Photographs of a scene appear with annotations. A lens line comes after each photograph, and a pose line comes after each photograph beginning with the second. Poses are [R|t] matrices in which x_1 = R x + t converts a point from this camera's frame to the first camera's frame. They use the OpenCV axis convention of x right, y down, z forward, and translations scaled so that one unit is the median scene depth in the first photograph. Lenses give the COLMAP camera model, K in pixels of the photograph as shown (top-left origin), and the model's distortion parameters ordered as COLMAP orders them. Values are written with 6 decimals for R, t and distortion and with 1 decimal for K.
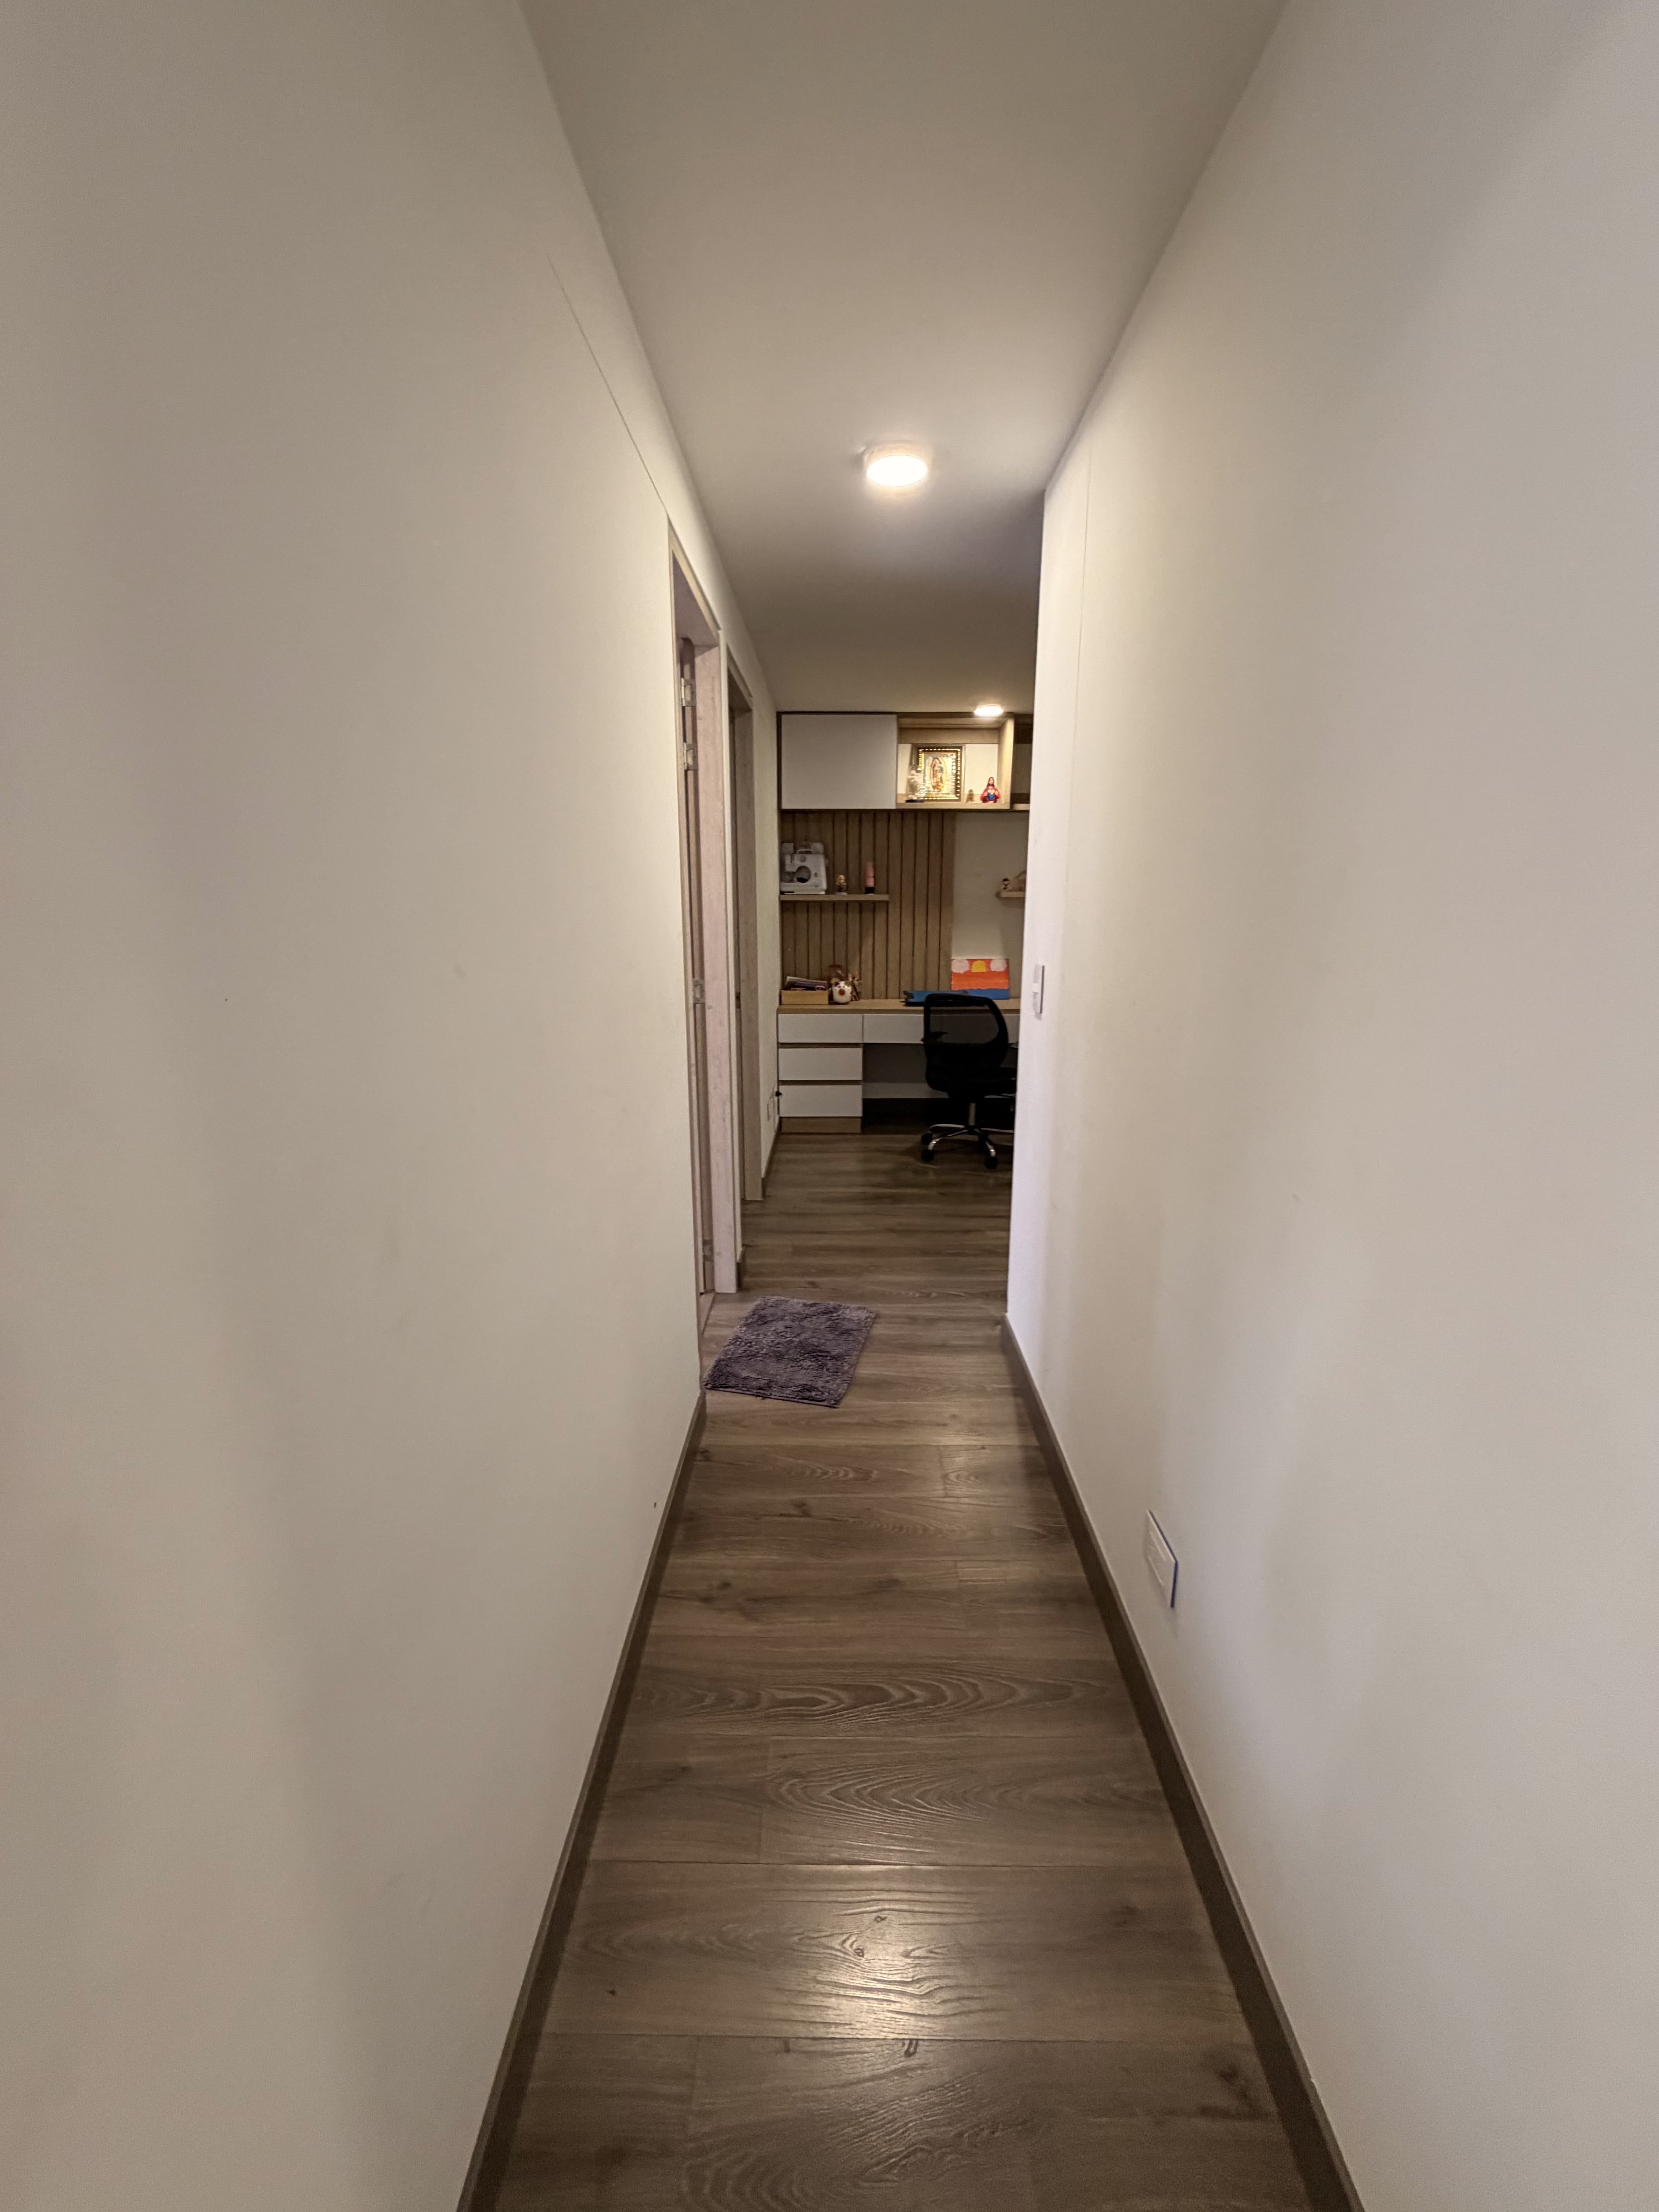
lens RADIAL K [[891.6, 0, 830.8], [0, 891.6, 1107.5], [0, 0, 1]] dist [-0.001919, 0.001705]
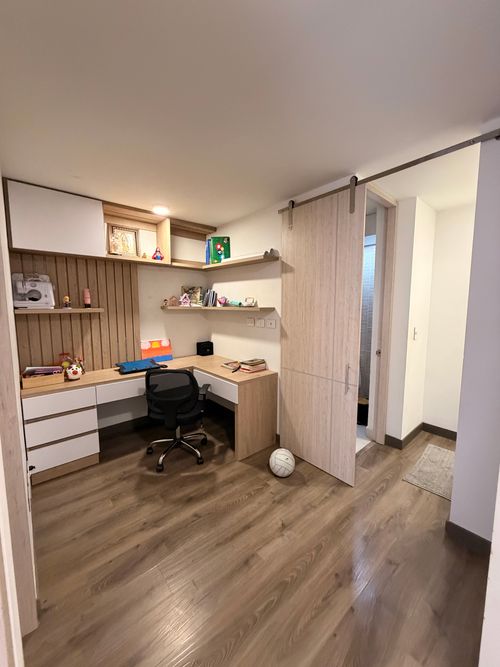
lens RADIAL K [[268.8, 0, 251.3], [0, 268.8, 331.6], [0, 0, 1]] dist [-0.001919, 0.001705]
pose [[0.746005, -0.070414, 0.662207, -0.060340], [0.148559, 0.986932, -0.062416, -0.124502], [-0.649158, 0.144939, 0.746717, 0.456297]]
